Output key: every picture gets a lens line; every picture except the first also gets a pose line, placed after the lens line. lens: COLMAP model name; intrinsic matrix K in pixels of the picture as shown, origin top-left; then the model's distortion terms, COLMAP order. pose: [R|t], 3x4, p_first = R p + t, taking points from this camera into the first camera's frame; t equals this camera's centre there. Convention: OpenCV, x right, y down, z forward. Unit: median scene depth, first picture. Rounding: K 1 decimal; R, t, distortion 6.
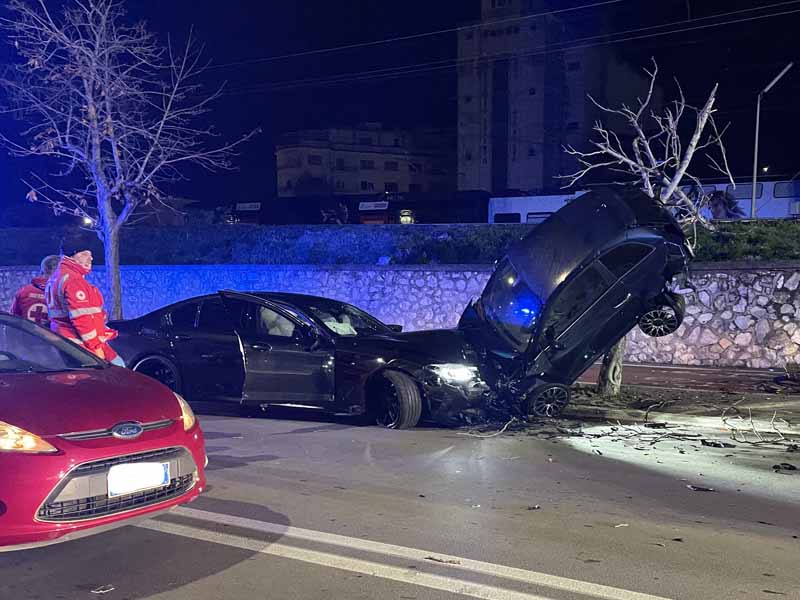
lens RADIAL K [[759.6, 0, 526.4], [0, 759.6, 365.8], [0, 0, 1]] dist [0.106236, -0.128977]
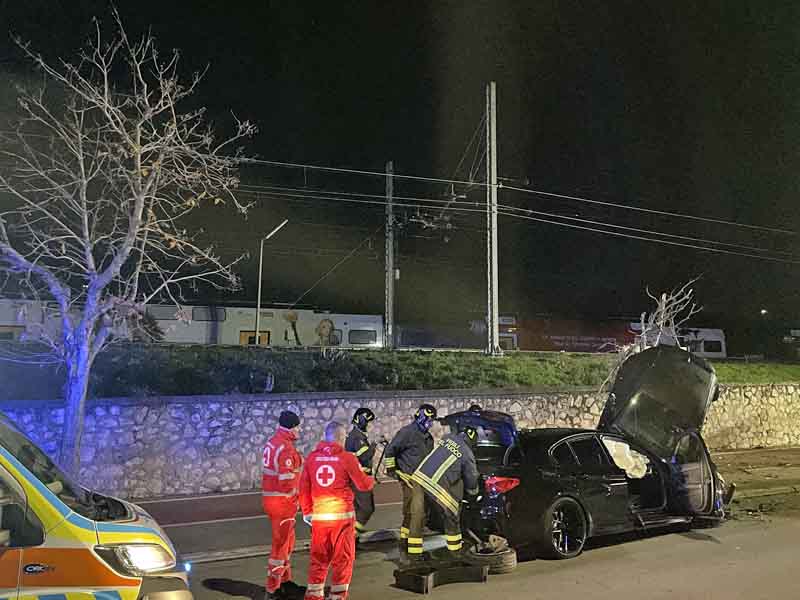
lens RADIAL K [[729.6, 0, 417.2], [0, 729.6, 251.1], [0, 0, 1]] dist [0.106919, -0.161821]
pose [[0.607979, 0.126159, 0.783866, -0.927776], [0.107669, 0.965073, -0.238832, -0.077112], [-0.786619, 0.229603, 0.573161, 0.332752]]
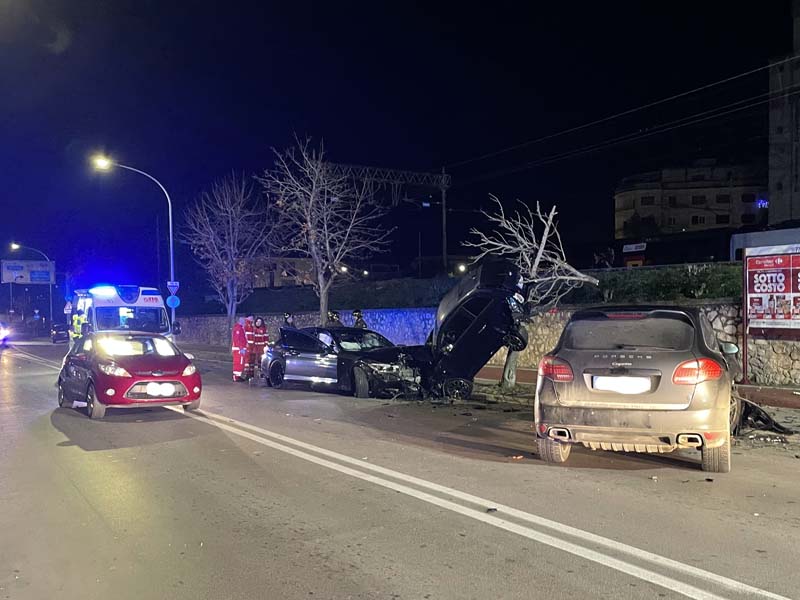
lens RADIAL K [[785.0, 0, 515.2], [0, 785.0, 319.9], [0, 0, 1]] dist [0.094892, -0.092391]
pose [[0.892195, -0.012812, -0.451469, 0.630310], [-0.032952, 0.995087, -0.093359, 0.035778], [0.450447, 0.098172, 0.887389, -0.341727]]
